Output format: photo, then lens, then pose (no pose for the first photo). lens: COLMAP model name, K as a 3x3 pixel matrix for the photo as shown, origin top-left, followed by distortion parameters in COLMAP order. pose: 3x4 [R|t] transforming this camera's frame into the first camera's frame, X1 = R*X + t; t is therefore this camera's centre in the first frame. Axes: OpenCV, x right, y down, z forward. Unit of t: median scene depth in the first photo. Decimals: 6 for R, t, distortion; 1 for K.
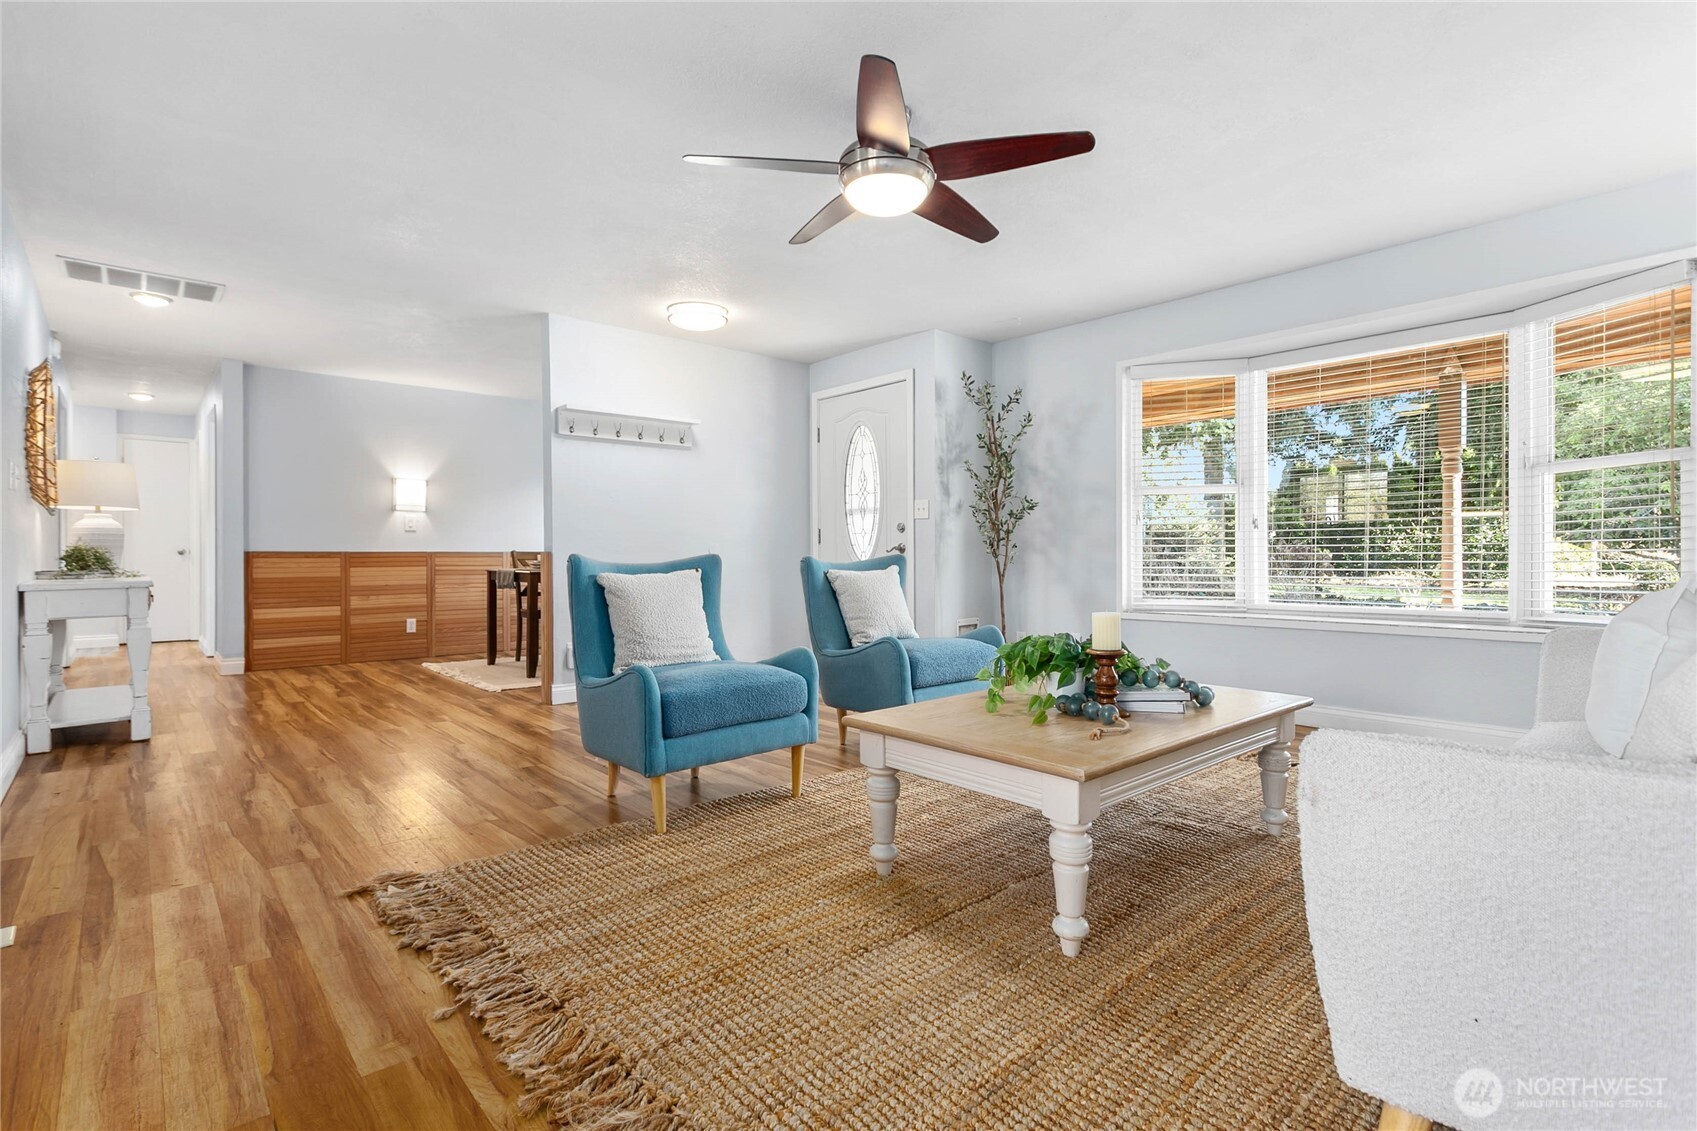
lens RADIAL K [[806.3, 0, 849.9], [0, 806.3, 543.5], [0, 0, 1]] dist [0.003767, 0.000082]
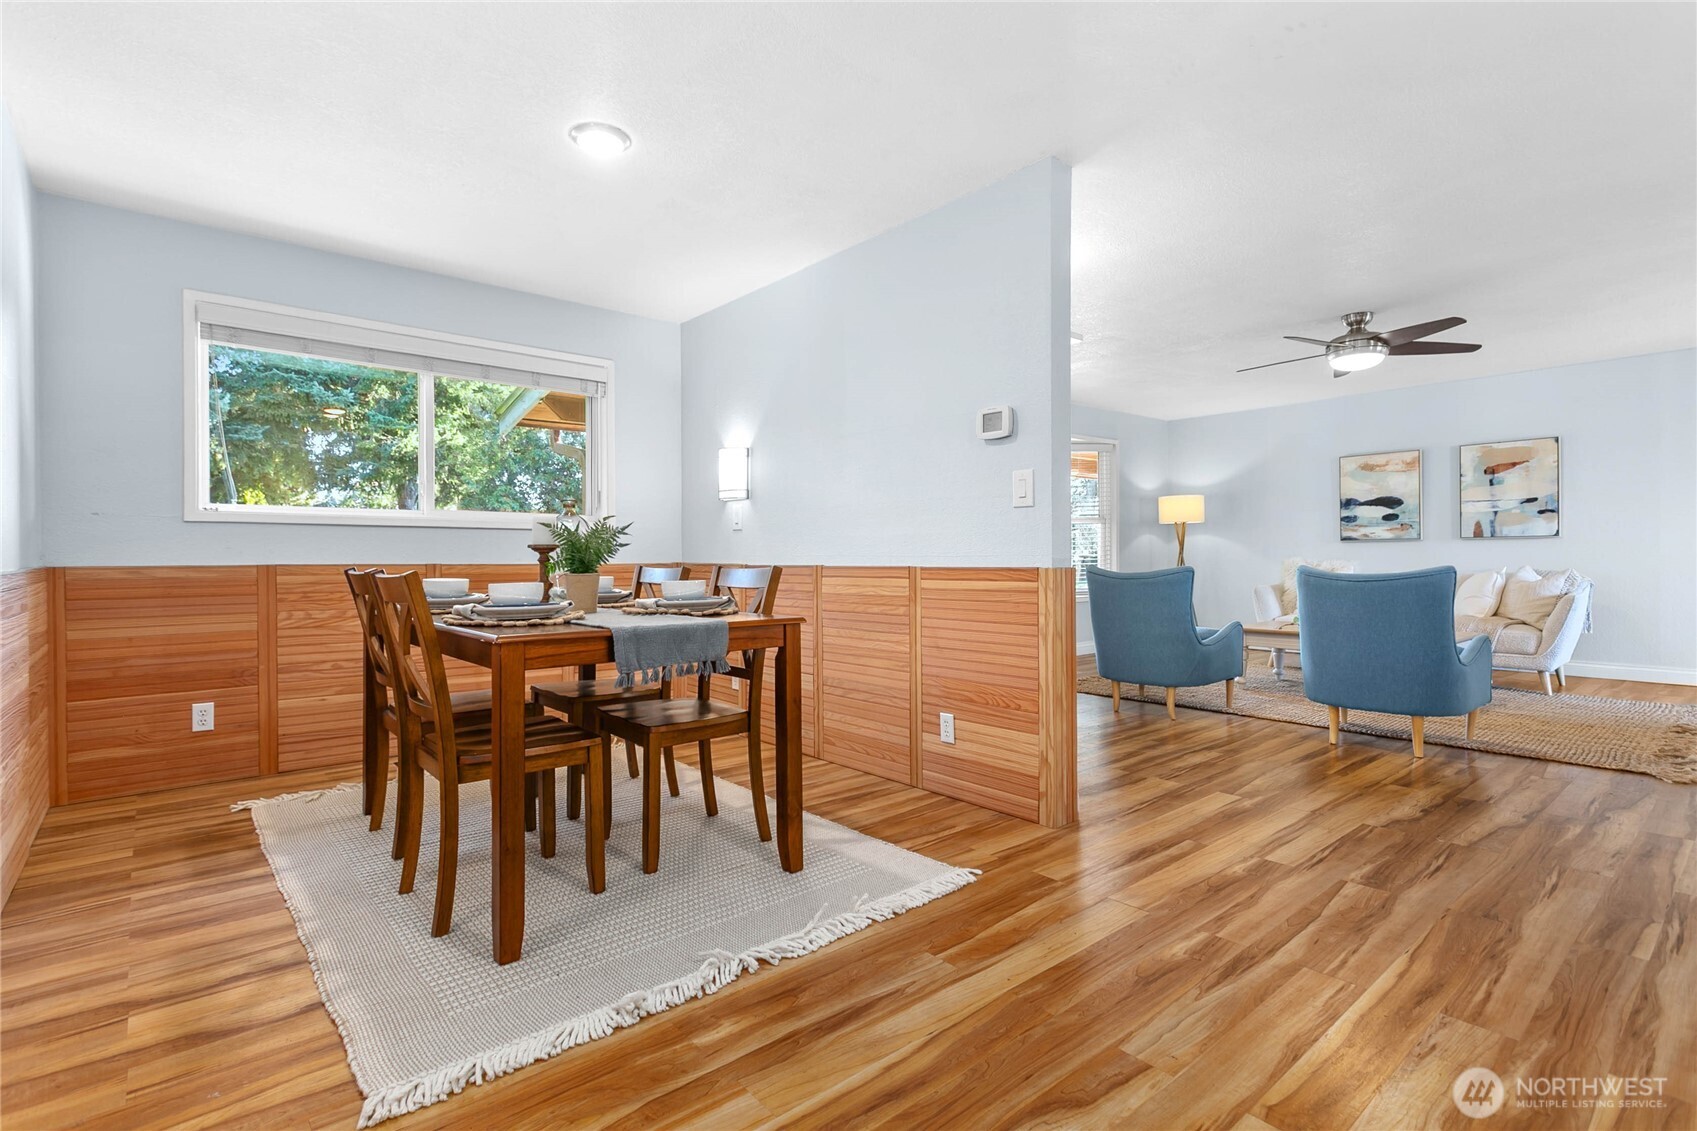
lens RADIAL K [[806.3, 0, 833.0], [0, 806.3, 565.7], [0, 0, 1]] dist [0.003767, 0.000082]
pose [[0.031773, -0.012807, 0.999413, -0.750405], [-0.008536, 0.999878, 0.013085, 0.001071], [-0.999459, -0.008947, 0.031660, 0.891591]]
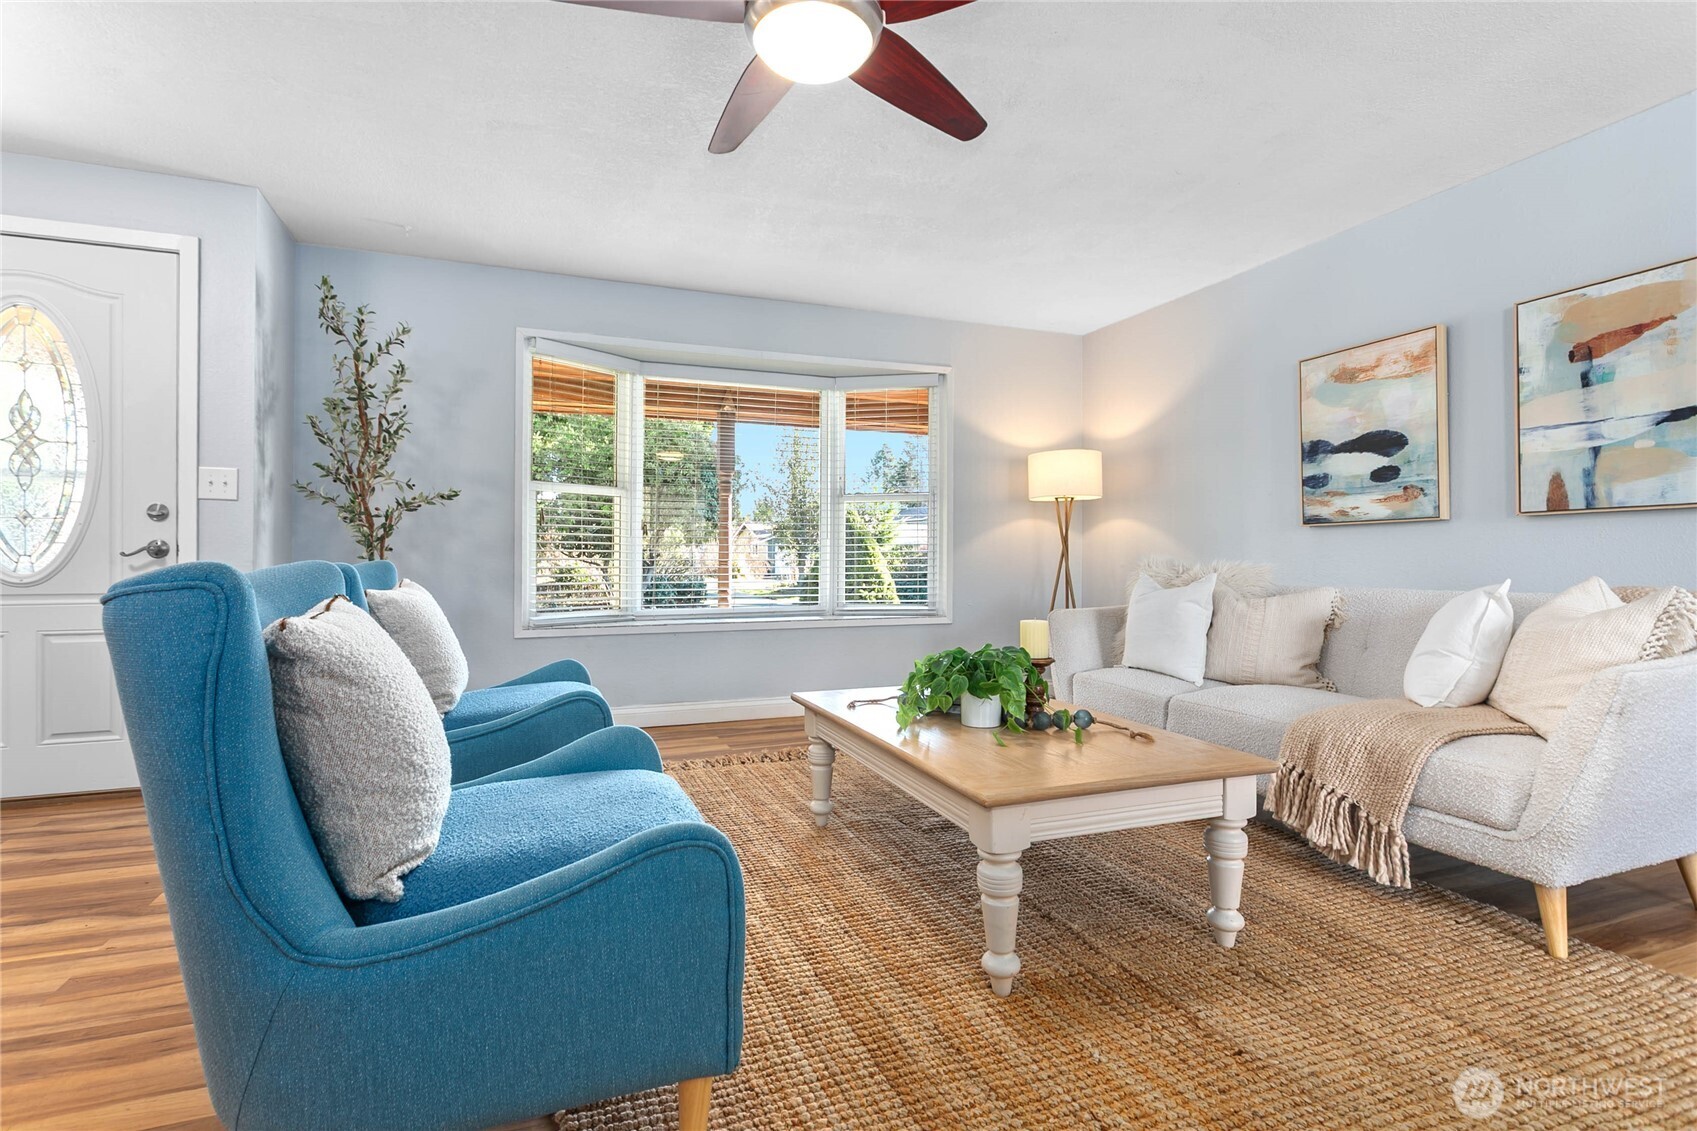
lens RADIAL K [[806.3, 0, 854.1], [0, 806.3, 557.5], [0, 0, 1]] dist [0.003767, 0.000082]
pose [[0.362289, 0.002692, 0.932062, -0.296731], [-0.016490, 0.999858, 0.003521, 0.001578], [-0.931920, -0.016645, 0.362282, 0.360305]]
